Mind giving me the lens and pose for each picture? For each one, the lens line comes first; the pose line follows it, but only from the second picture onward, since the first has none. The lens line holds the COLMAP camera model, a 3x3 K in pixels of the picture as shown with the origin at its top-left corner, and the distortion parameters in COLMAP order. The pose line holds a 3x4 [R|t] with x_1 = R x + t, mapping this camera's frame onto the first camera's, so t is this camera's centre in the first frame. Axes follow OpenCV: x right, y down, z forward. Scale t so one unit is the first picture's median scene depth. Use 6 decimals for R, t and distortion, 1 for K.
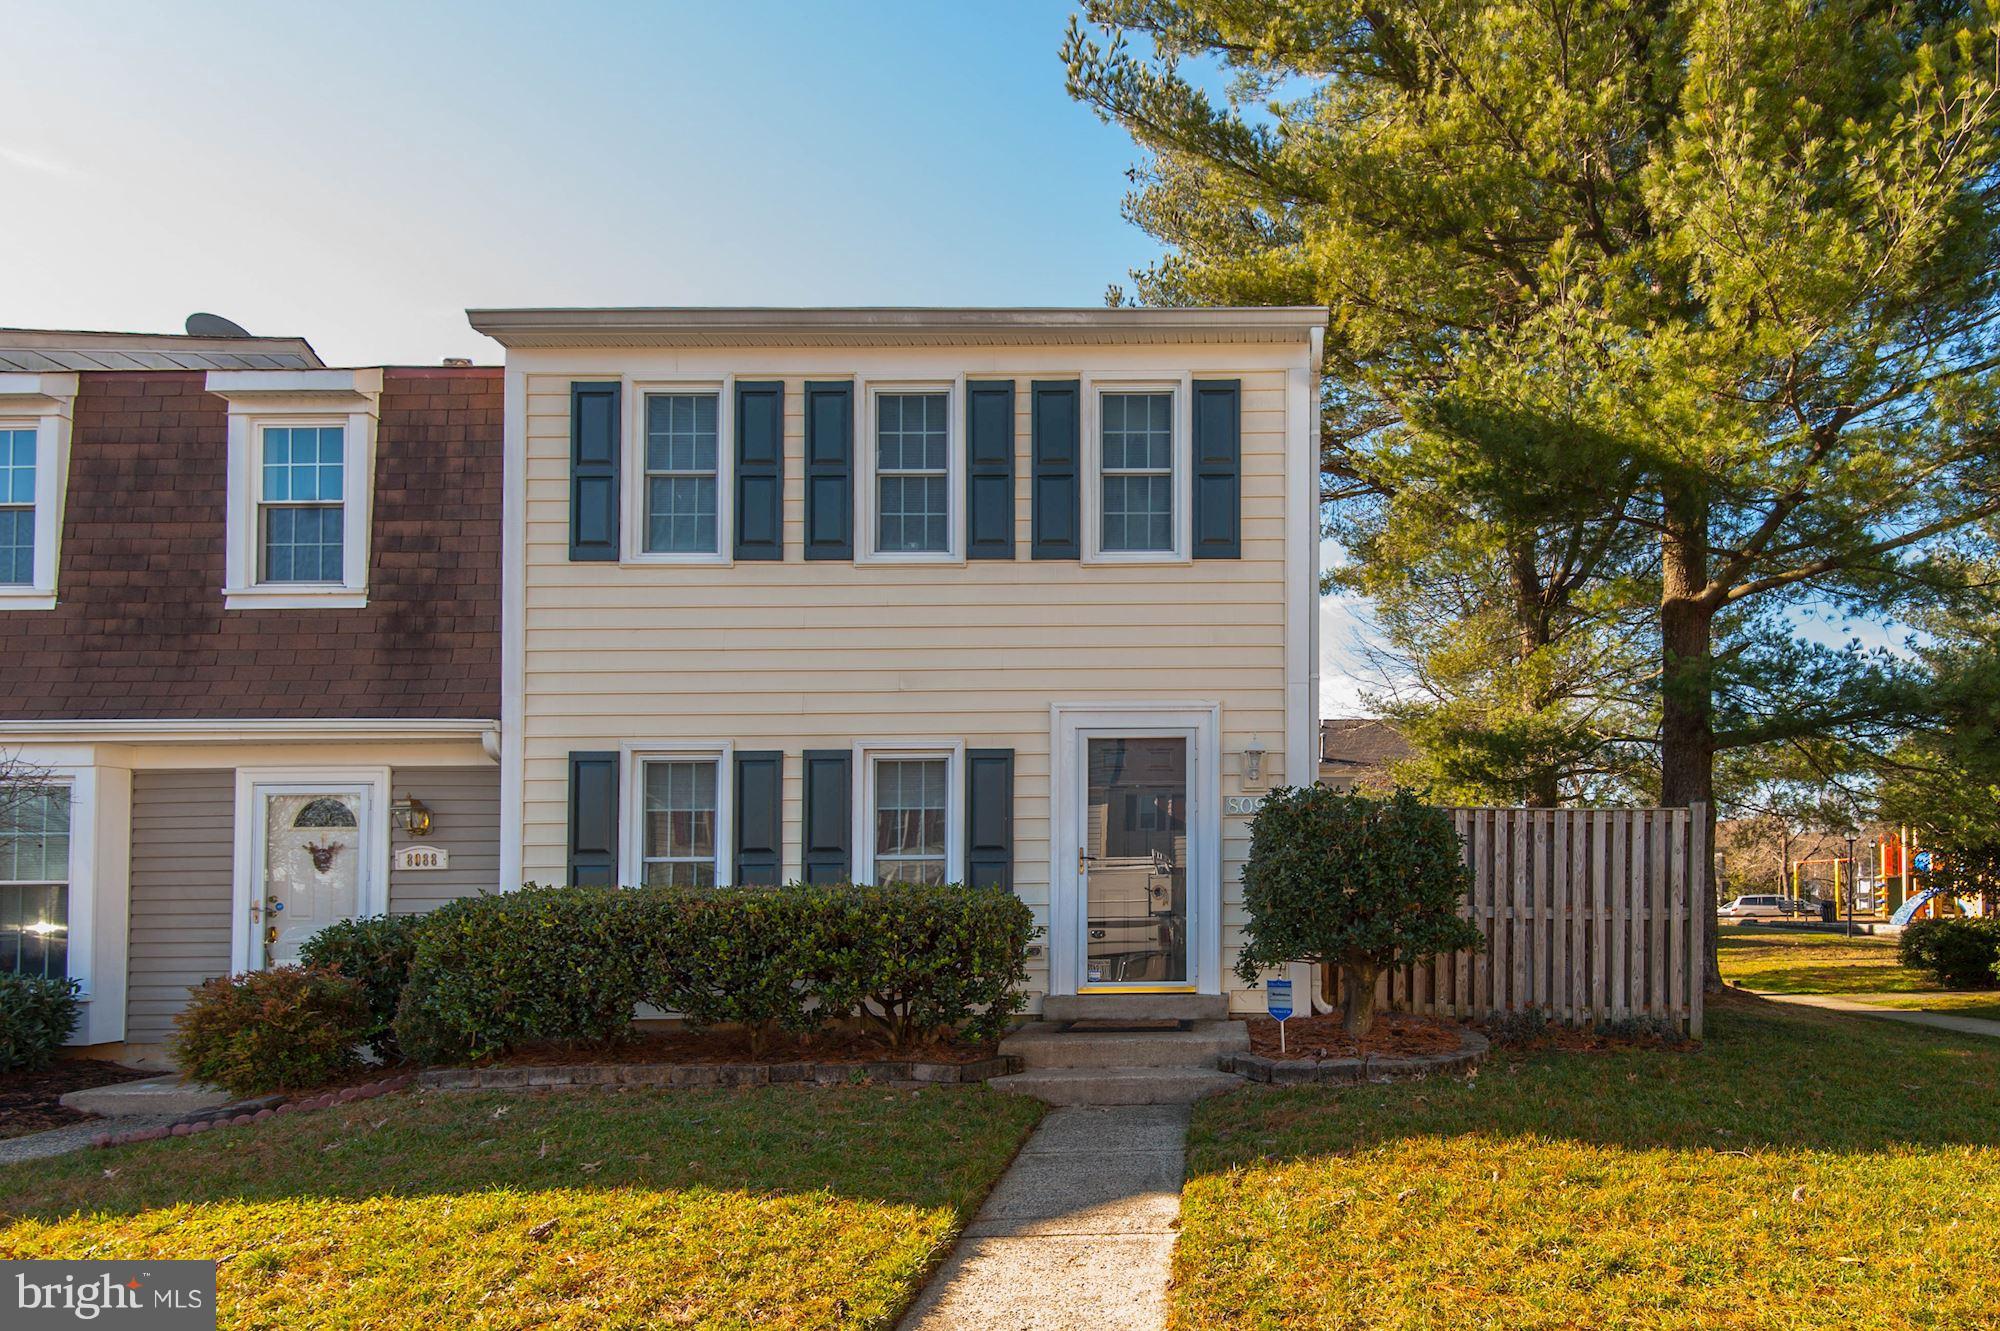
lens RADIAL K [[928.2, 0, 1000.0], [0, 928.2, 665.5], [0, 0, 1]] dist [-0.009408, -0.001377]
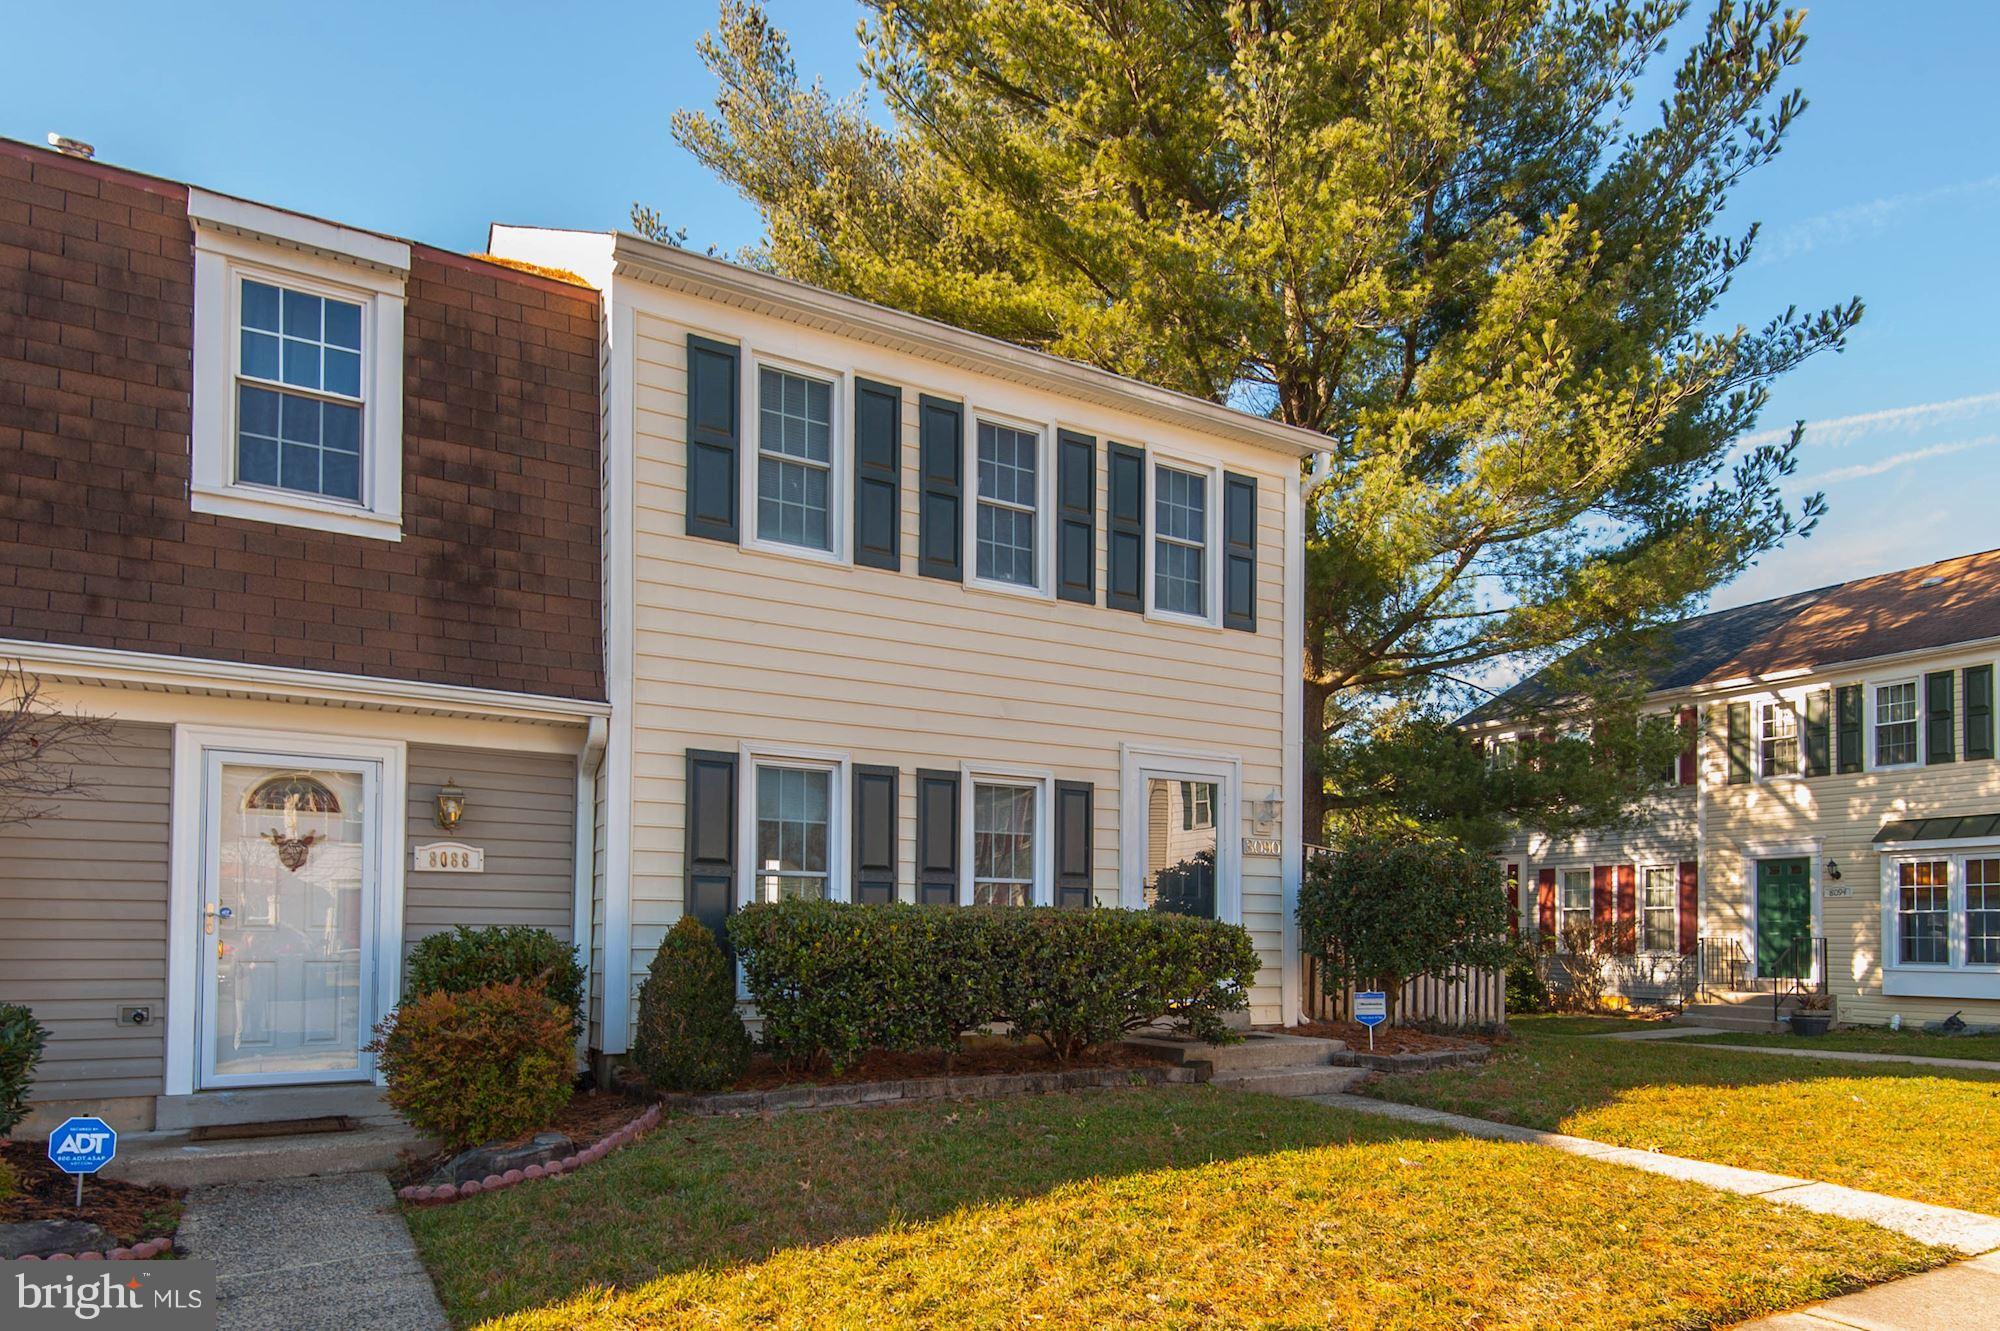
lens RADIAL K [[1002.2, 0, 1001.3], [0, 1002.2, 643.8], [0, 0, 1]] dist [-0.014554, -0.000214]
pose [[0.896711, 0.137586, 0.420690, -0.605580], [-0.127643, 0.990464, -0.051855, 0.003752], [-0.423813, -0.007199, 0.905721, -0.009055]]
